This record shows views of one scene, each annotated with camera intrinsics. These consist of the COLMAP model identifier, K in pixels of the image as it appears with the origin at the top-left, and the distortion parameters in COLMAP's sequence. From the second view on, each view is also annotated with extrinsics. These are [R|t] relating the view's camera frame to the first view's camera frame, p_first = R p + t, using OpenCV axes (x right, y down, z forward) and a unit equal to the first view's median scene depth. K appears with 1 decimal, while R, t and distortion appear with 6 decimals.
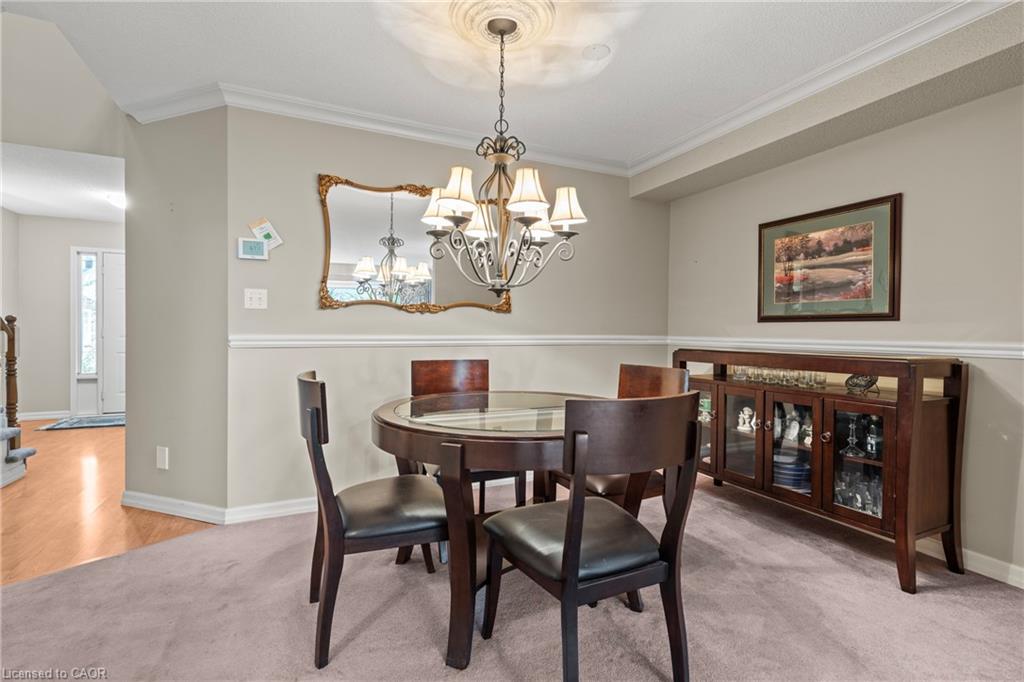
lens RADIAL K [[464.3, 0, 512.0], [0, 464.3, 341.0], [0, 0, 1]] dist [0.004635, 0.000197]
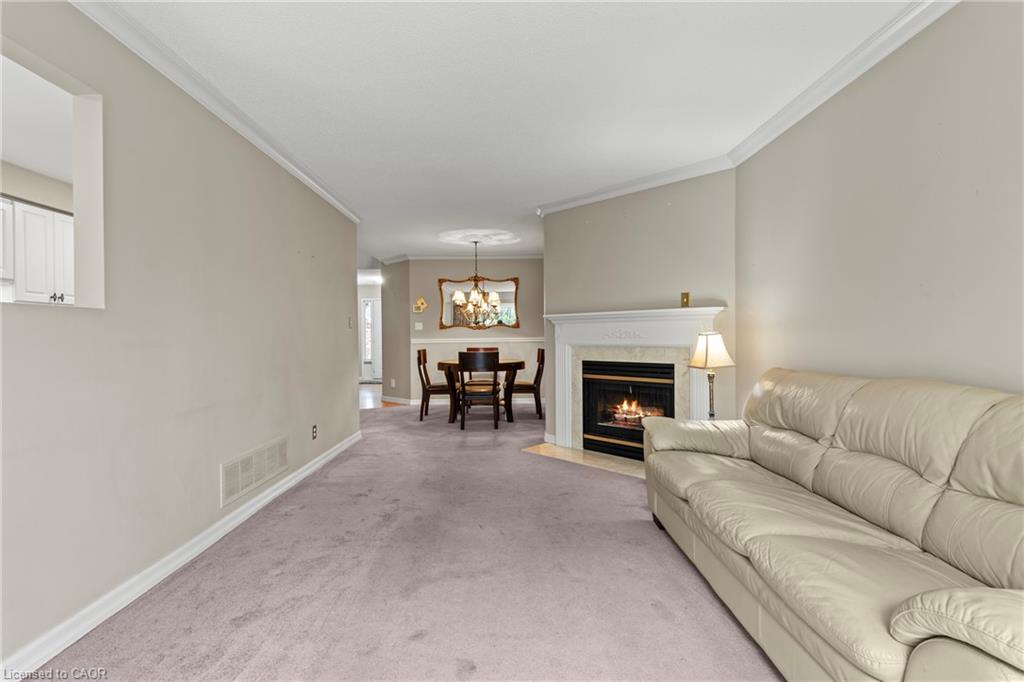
lens RADIAL K [[464.3, 0, 512.0], [0, 464.3, 341.0], [0, 0, 1]] dist [0.004635, 0.000197]
pose [[0.913211, -0.017634, -0.407105, 1.090556], [0.012821, 0.999812, -0.014548, 0.045164], [0.407285, 0.008066, 0.913266, -1.316556]]
